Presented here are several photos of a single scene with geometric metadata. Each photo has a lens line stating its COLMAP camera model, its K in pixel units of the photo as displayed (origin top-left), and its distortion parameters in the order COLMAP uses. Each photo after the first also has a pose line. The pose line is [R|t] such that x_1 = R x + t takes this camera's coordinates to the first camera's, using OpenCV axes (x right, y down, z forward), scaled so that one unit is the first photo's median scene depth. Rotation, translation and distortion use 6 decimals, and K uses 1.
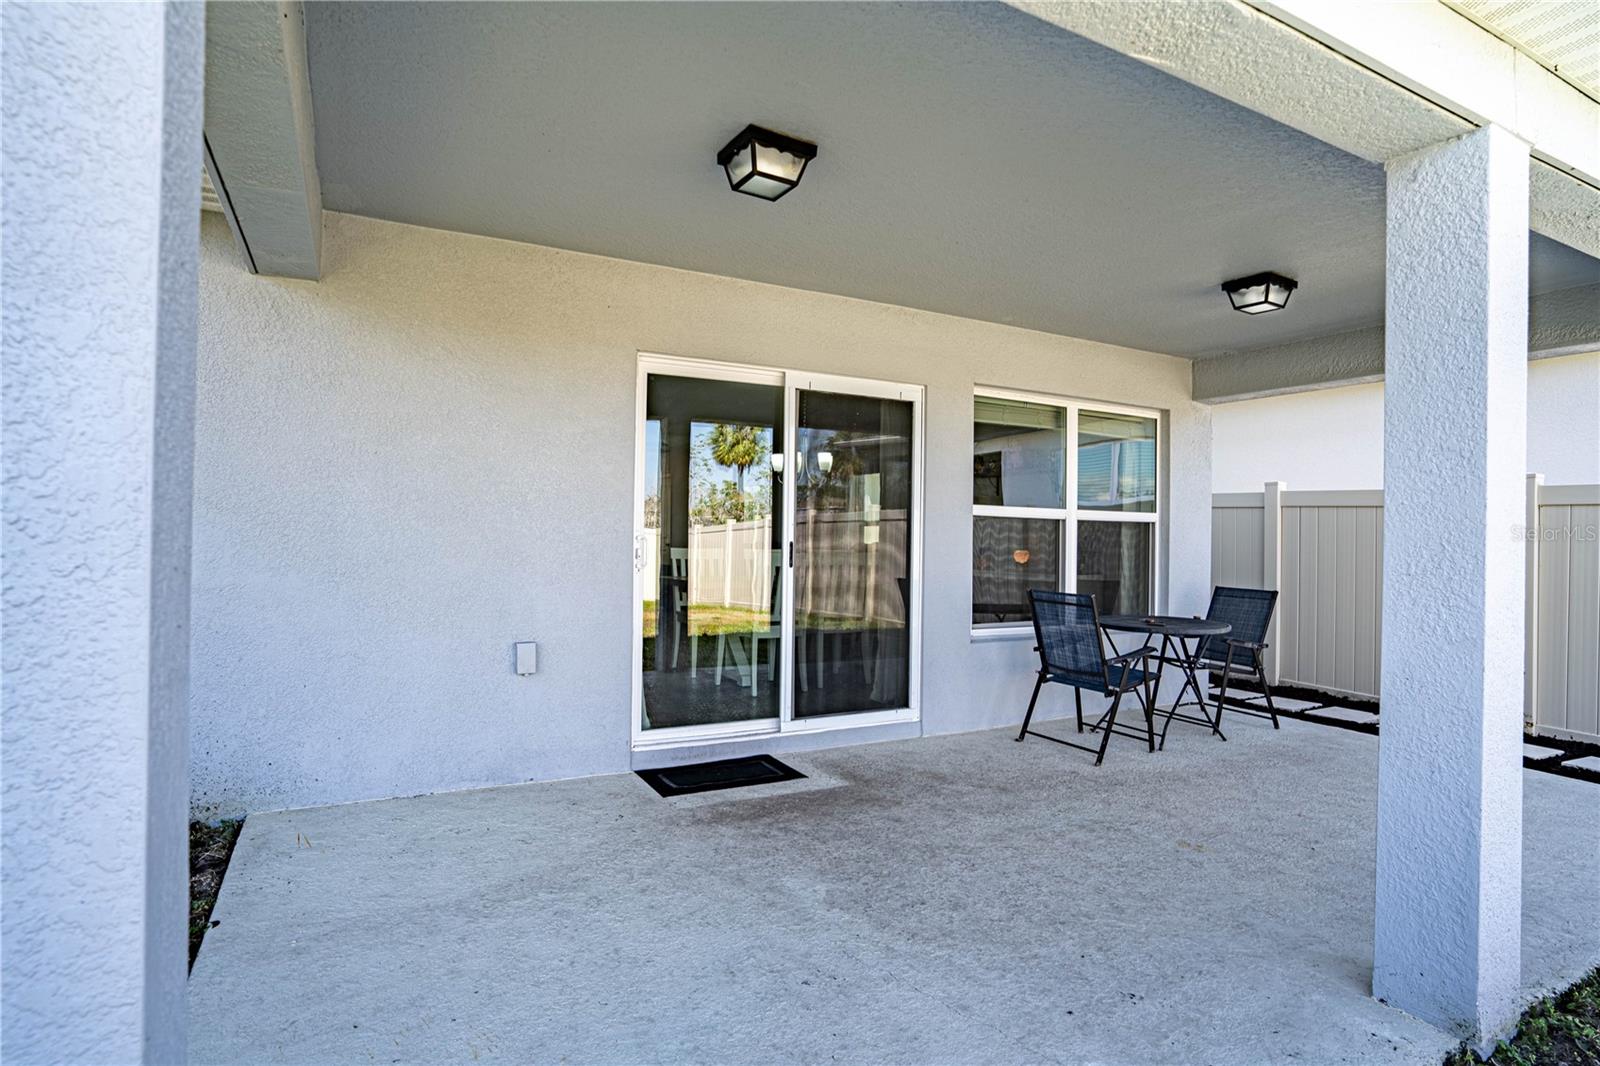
lens RADIAL K [[837.2, 0, 800.0], [0, 837.2, 533.0], [0, 0, 1]] dist [-0.078028, 0.047134]
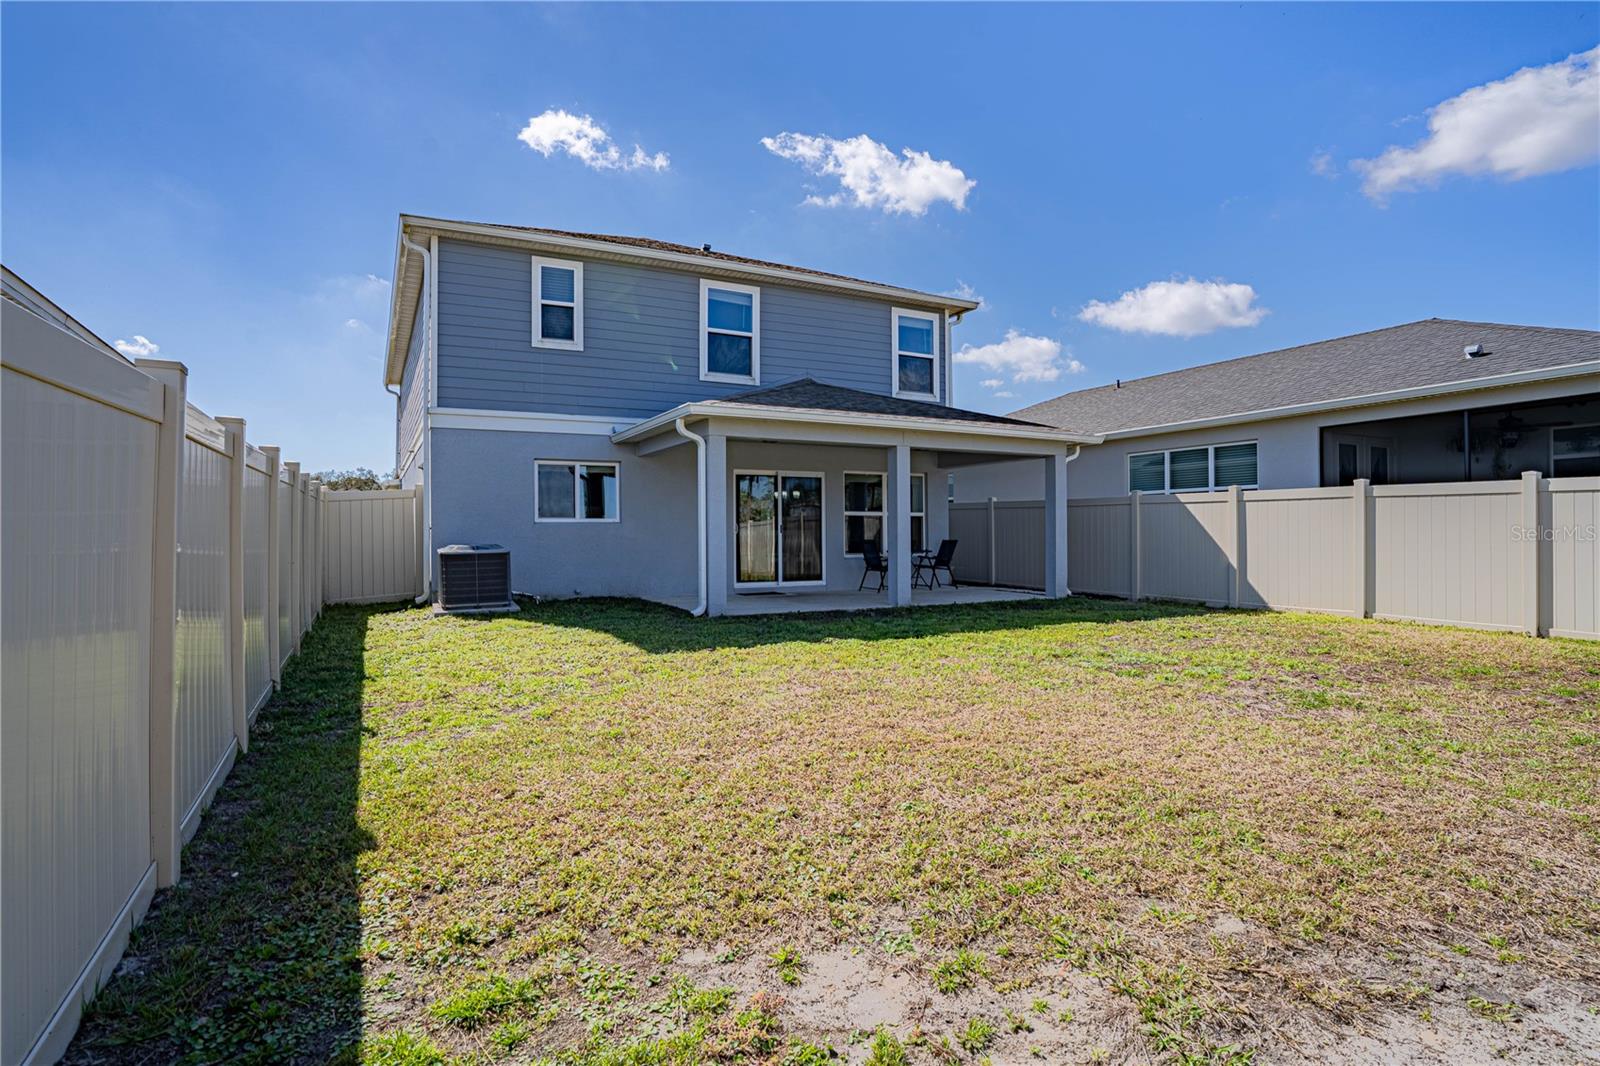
lens RADIAL K [[837.2, 0, 800.0], [0, 837.2, 533.0], [0, 0, 1]] dist [-0.078028, 0.047134]
pose [[0.999782, -0.020494, -0.004081, 0.091554], [0.020492, 0.999790, -0.000533, 0.054155], [0.004091, 0.000449, 0.999992, -2.667887]]
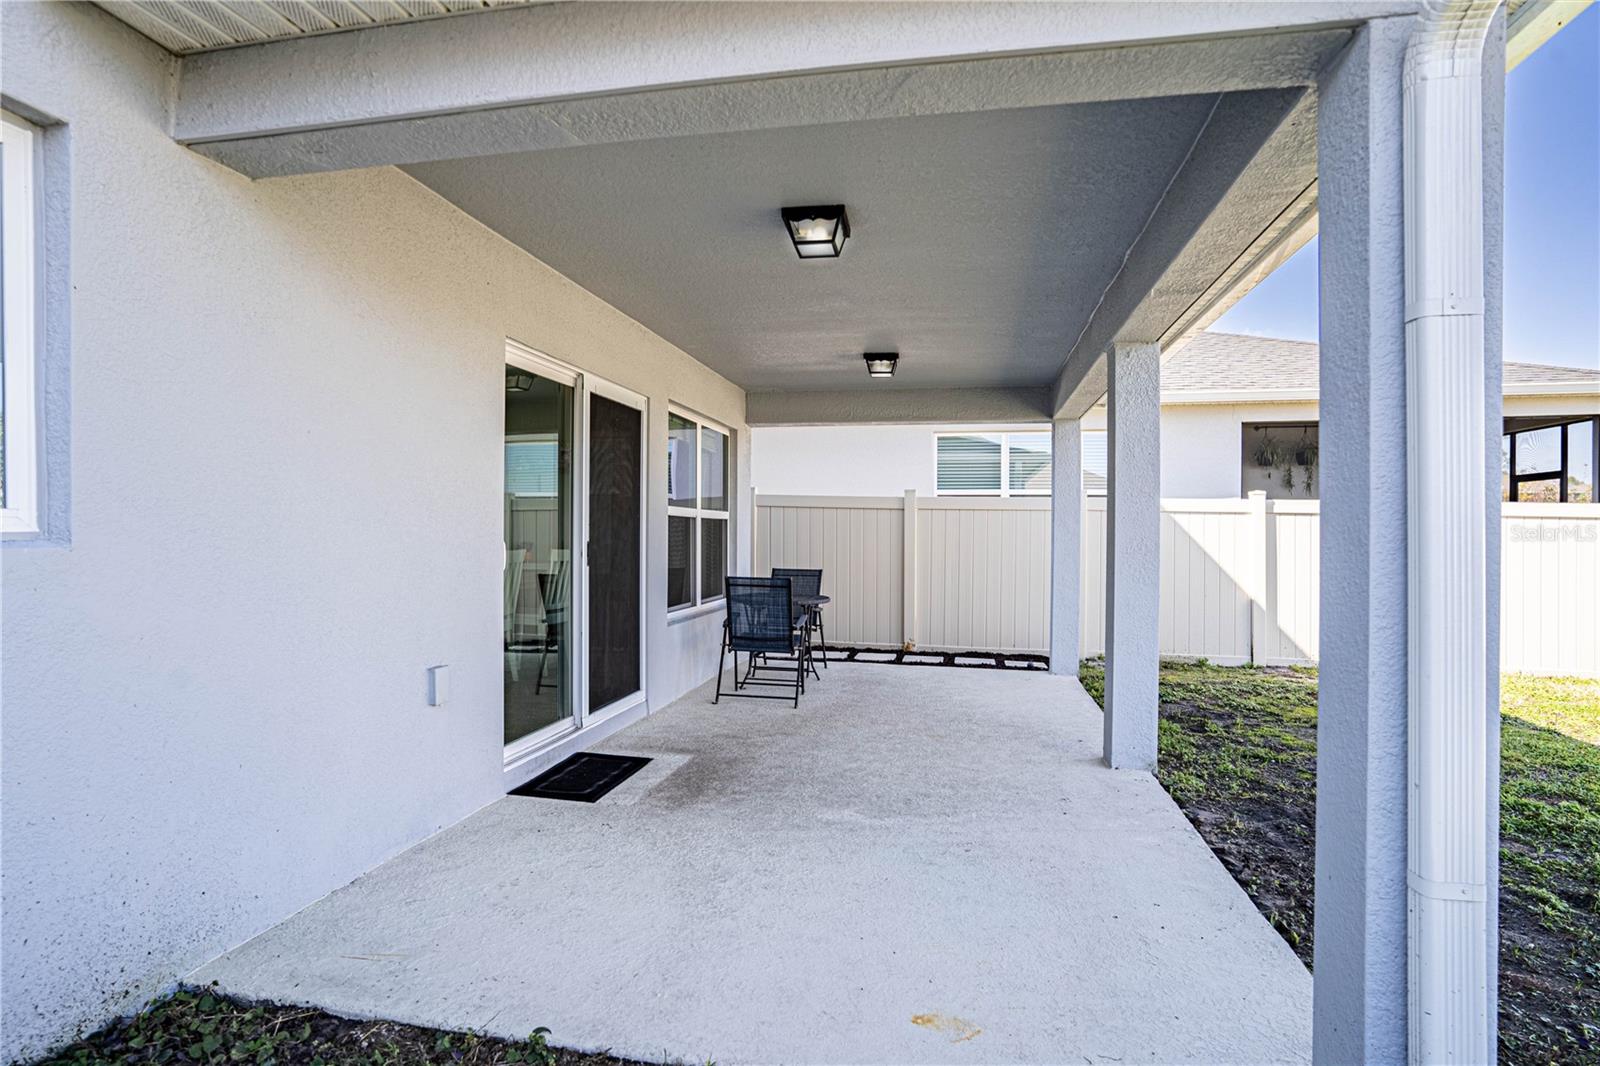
lens RADIAL K [[837.2, 0, 800.0], [0, 837.2, 533.0], [0, 0, 1]] dist [-0.078028, 0.047134]
pose [[0.633535, -0.011393, 0.773631, -0.782319], [0.000056, 0.999892, 0.014679, -0.017786], [-0.773714, -0.009256, 0.633467, 0.191156]]
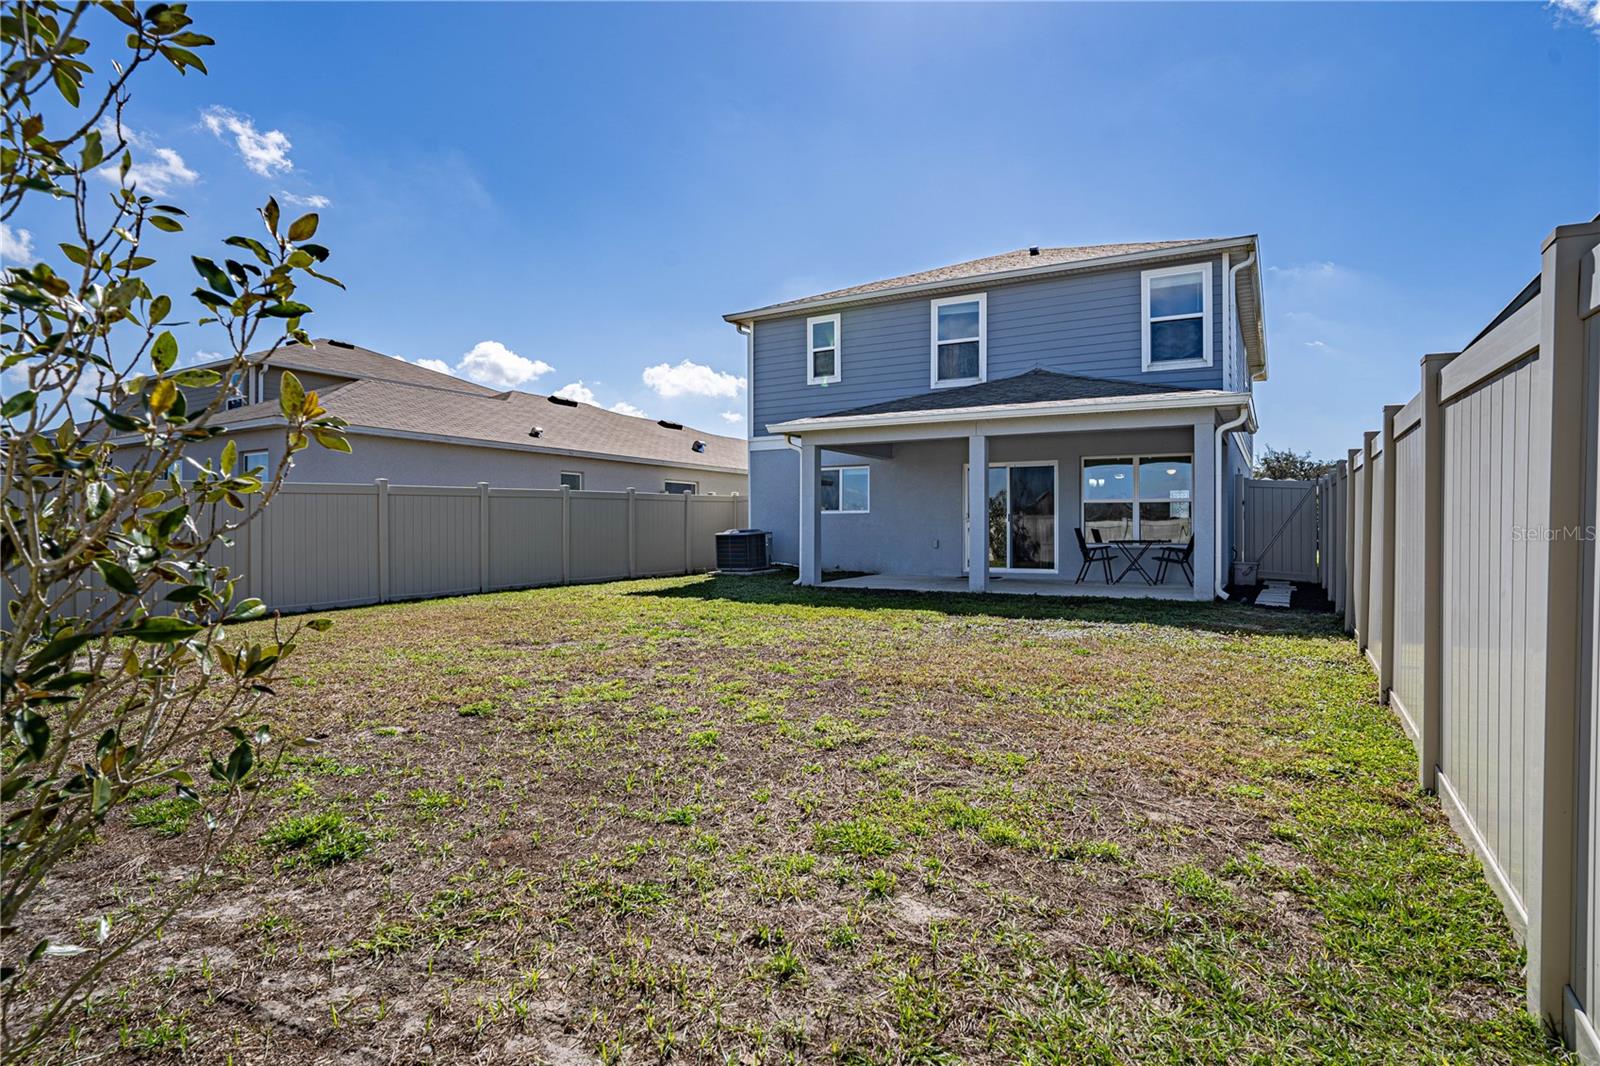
lens RADIAL K [[837.2, 0, 800.0], [0, 837.2, 533.0], [0, 0, 1]] dist [-0.078028, 0.047134]
pose [[0.524391, -0.012475, -0.851386, 2.924436], [0.009098, 0.999918, -0.009048, 0.132869], [0.851429, -0.003001, 0.524461, -1.762802]]
